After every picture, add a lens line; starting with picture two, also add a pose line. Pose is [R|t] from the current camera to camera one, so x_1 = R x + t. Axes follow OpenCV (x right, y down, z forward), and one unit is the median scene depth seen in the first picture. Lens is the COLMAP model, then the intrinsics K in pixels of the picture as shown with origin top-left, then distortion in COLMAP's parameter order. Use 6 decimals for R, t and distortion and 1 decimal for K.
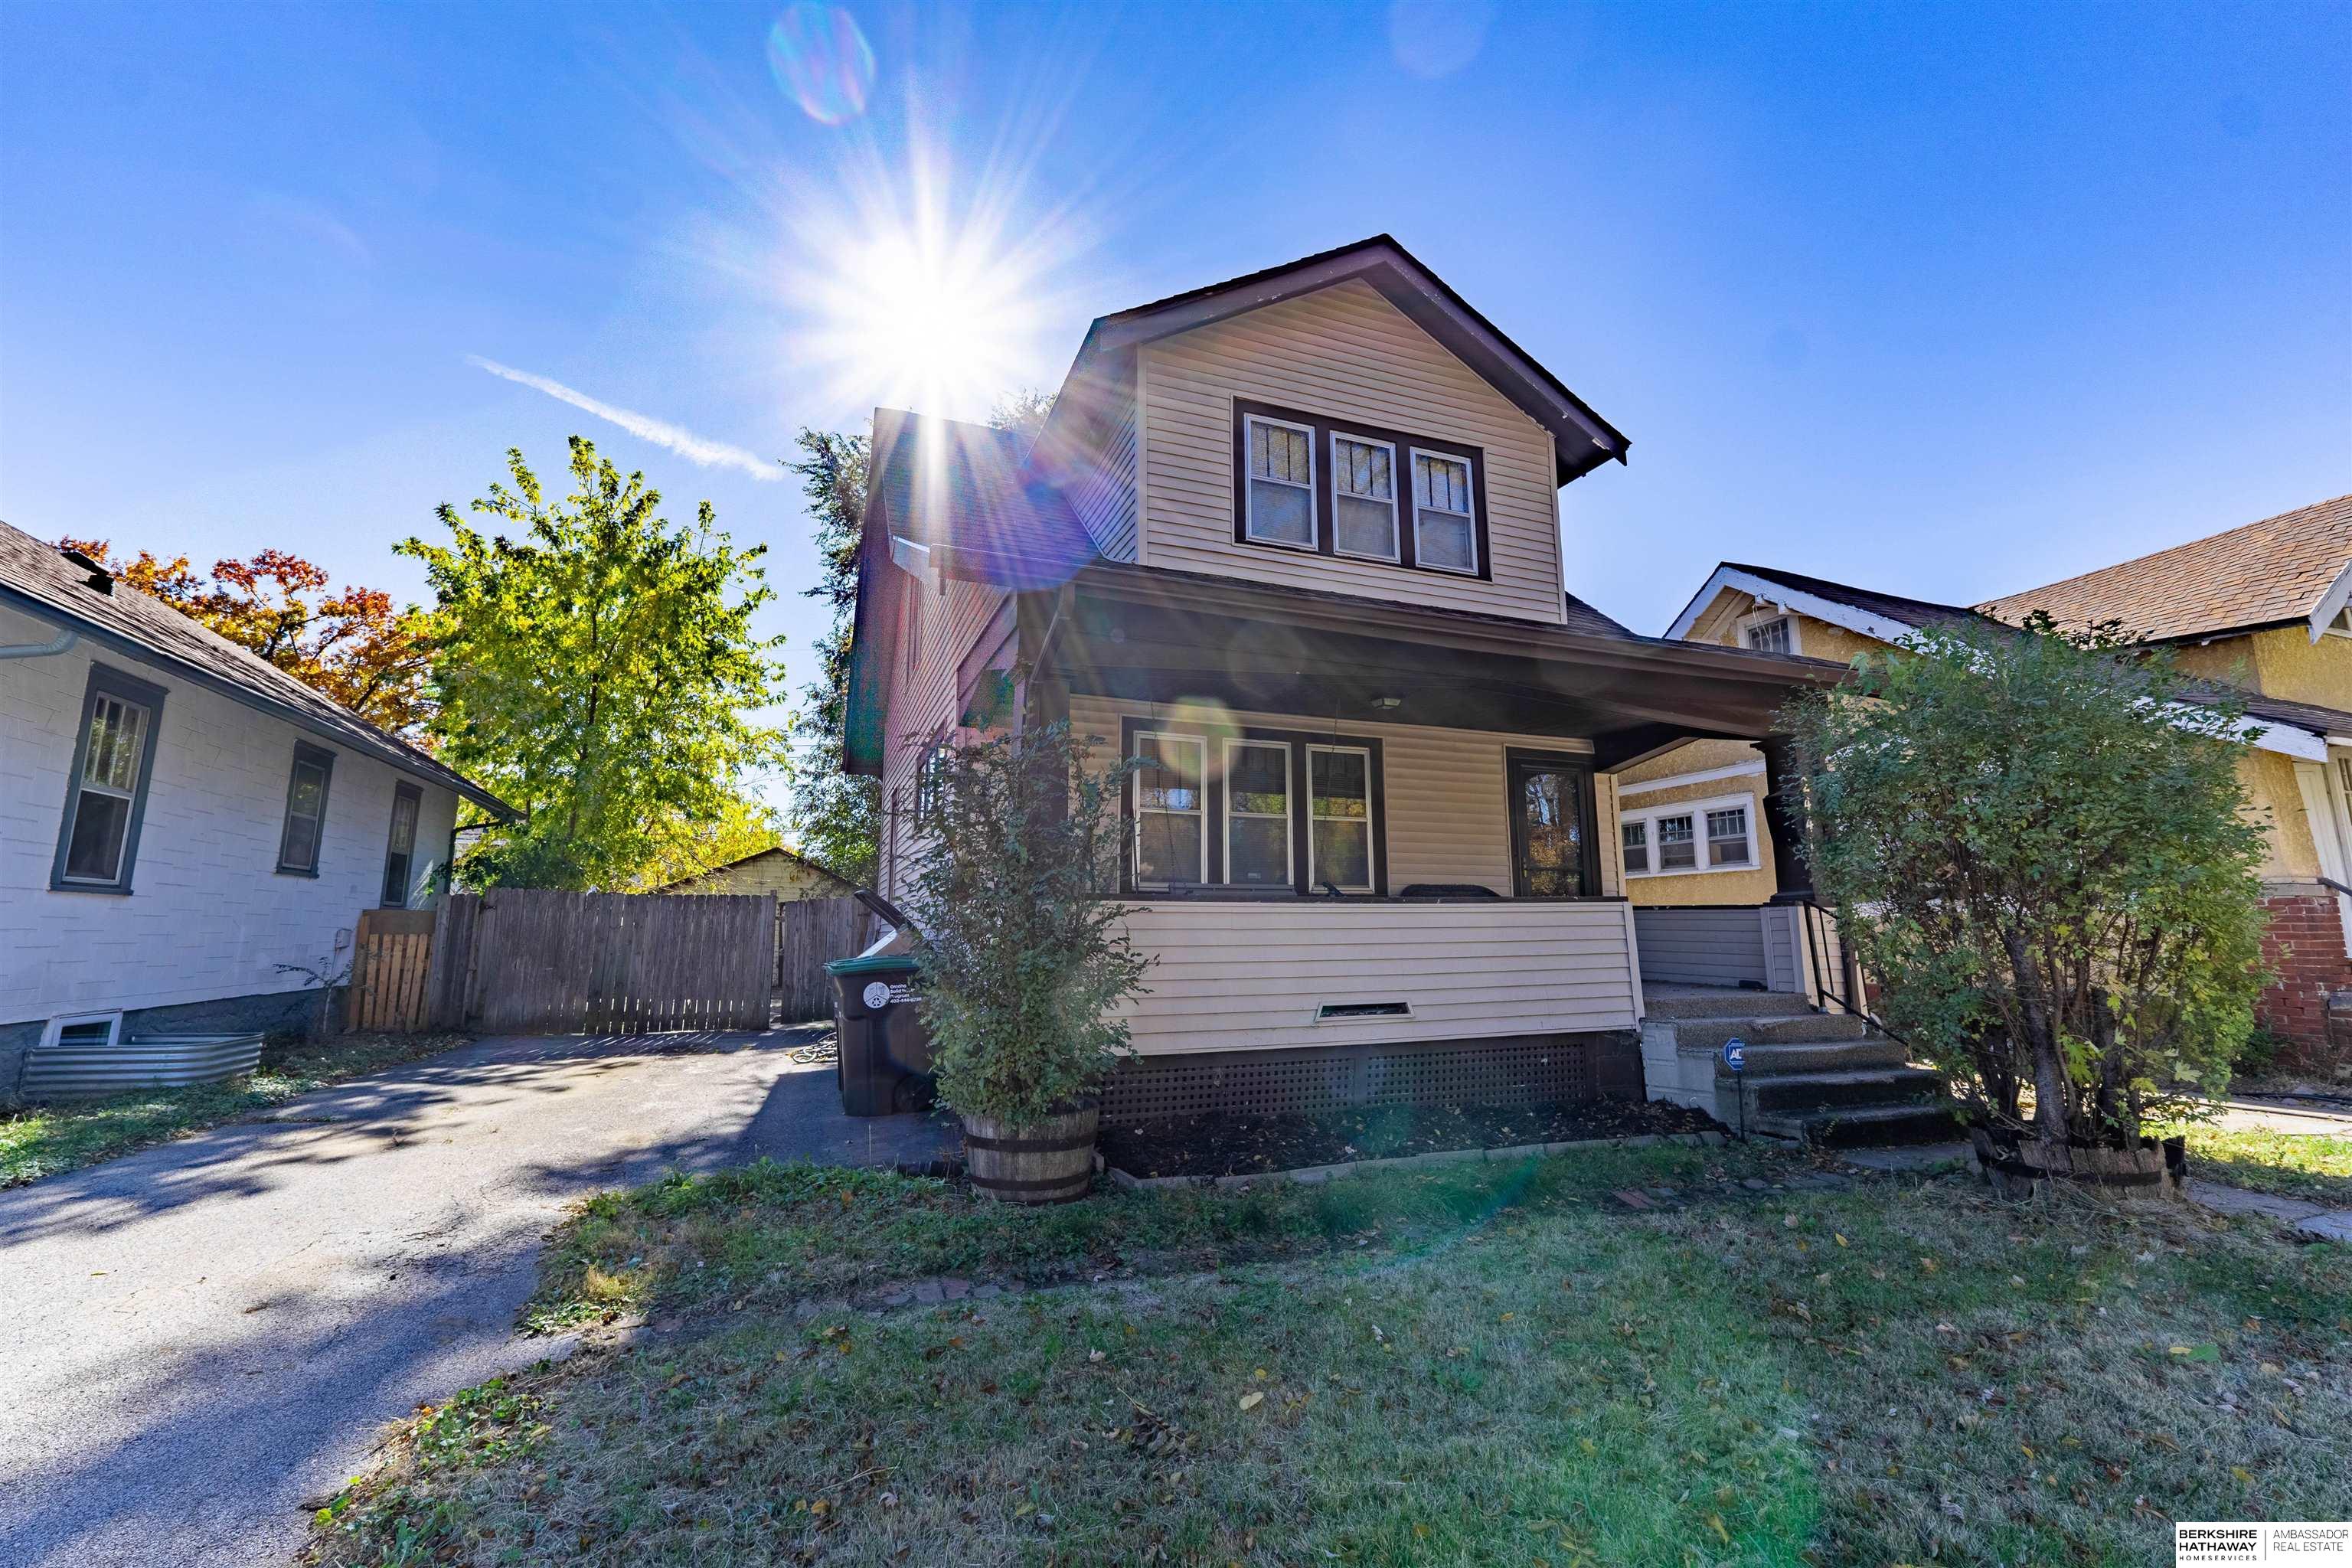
lens RADIAL K [[992.3, 0, 1189.0], [0, 992.3, 783.1], [0, 0, 1]] dist [0.009774, -0.000695]
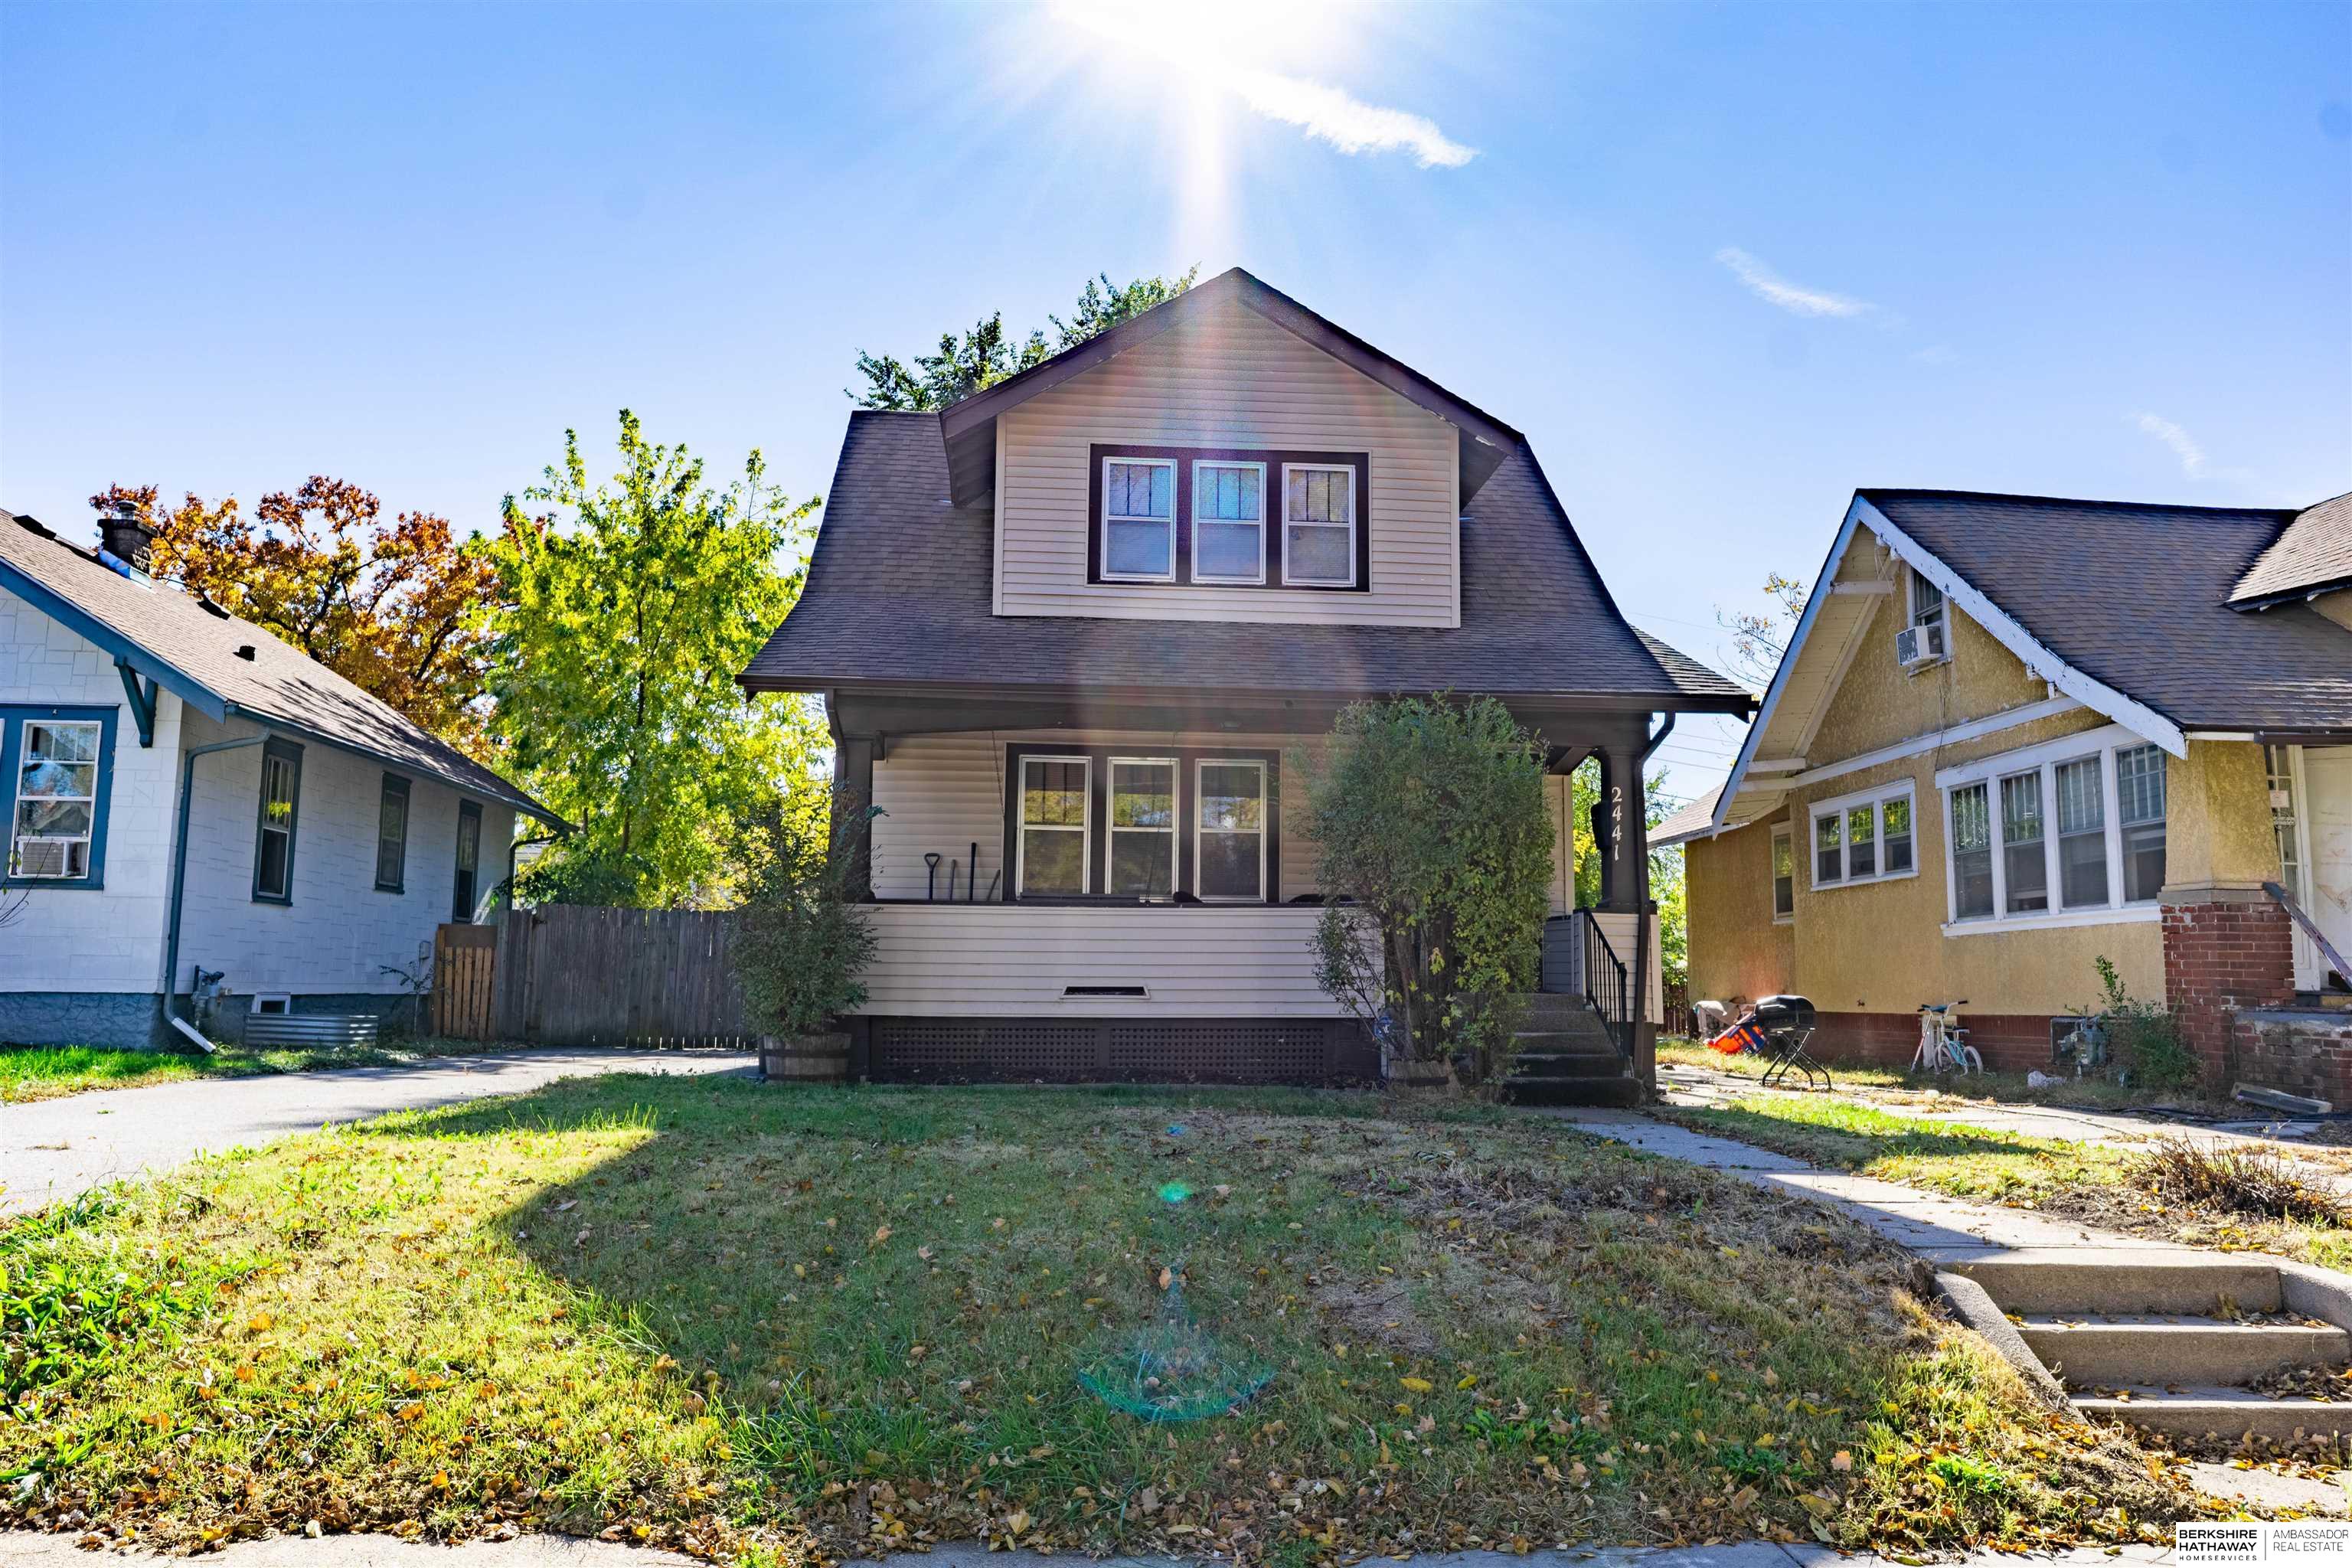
lens RADIAL K [[1801.7, 0, 1173.2], [0, 1801.7, 780.0], [0, 0, 1]] dist [0.030179, -0.000386]
pose [[0.954788, -0.023050, -0.296394, 0.474188], [0.031894, 0.999178, 0.025036, -0.047730], [0.295573, -0.033357, 0.954738, -0.580401]]
